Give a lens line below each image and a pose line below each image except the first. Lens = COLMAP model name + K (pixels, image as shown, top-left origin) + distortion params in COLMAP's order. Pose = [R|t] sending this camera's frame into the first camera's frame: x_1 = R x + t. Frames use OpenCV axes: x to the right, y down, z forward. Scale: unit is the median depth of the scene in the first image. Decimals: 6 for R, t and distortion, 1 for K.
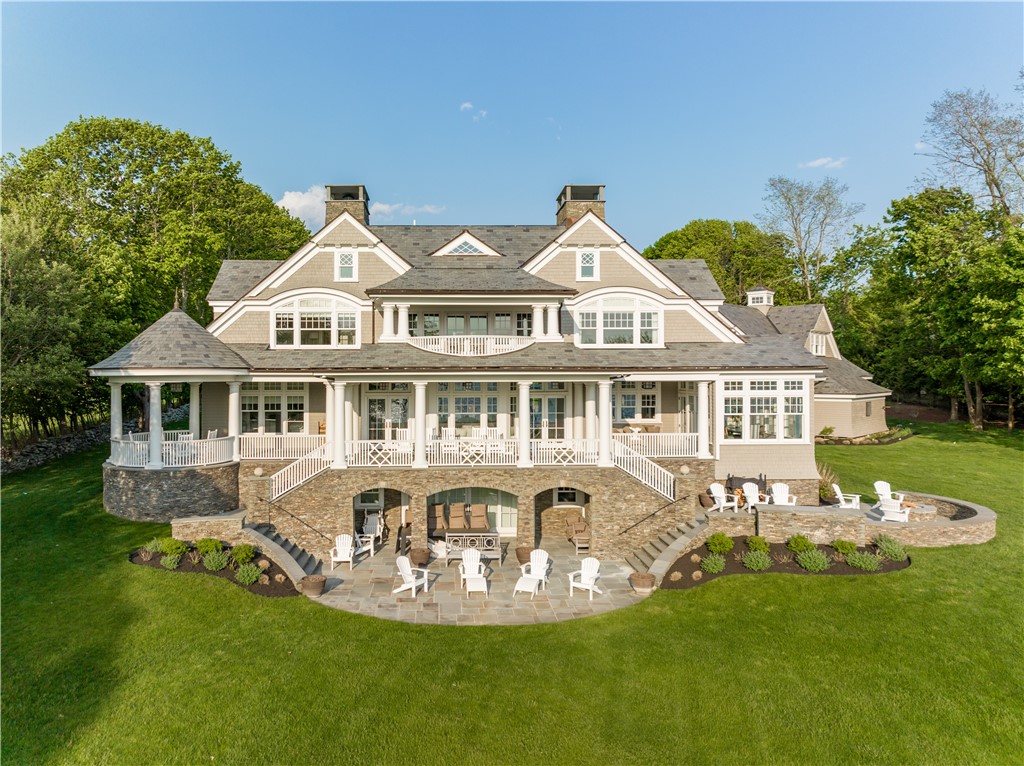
lens RADIAL K [[712.4, 0, 512.0], [0, 712.4, 383.0], [0, 0, 1]] dist [0.002048, 0.000025]
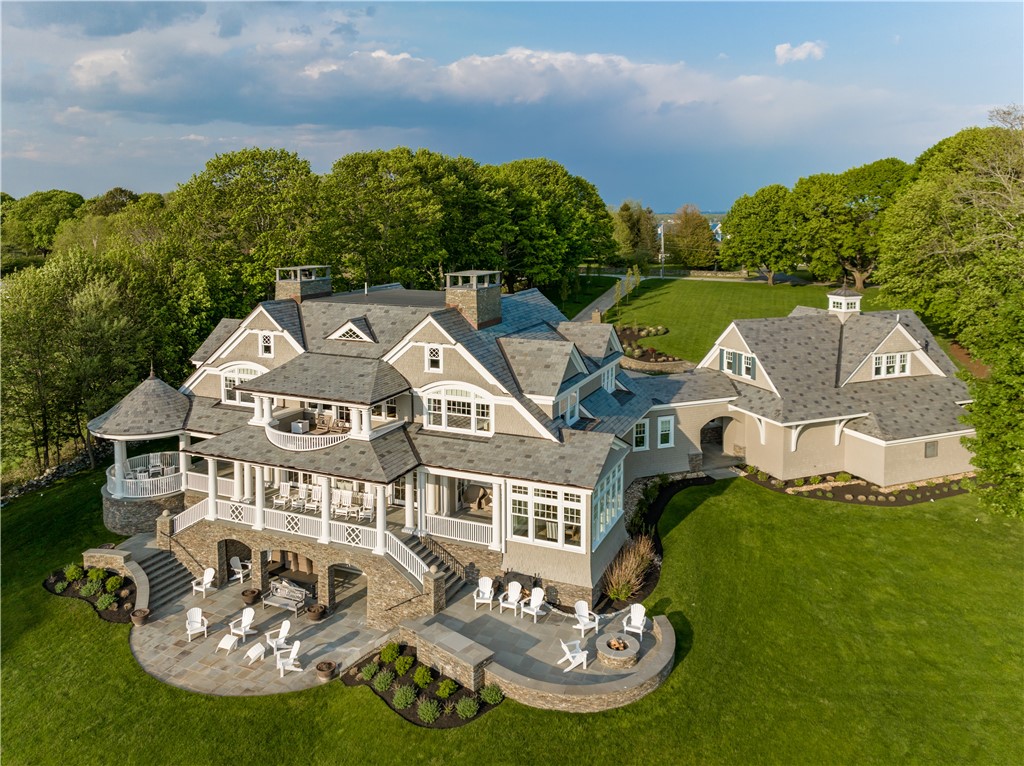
lens RADIAL K [[725.5, 0, 512.3], [0, 725.5, 327.0], [0, 0, 1]] dist [-0.007099, -0.002080]
pose [[0.919819, 0.058754, -0.387920, 0.717148], [-0.029380, 0.996262, 0.081229, -0.335806], [0.391242, -0.063319, 0.918107, -0.014200]]
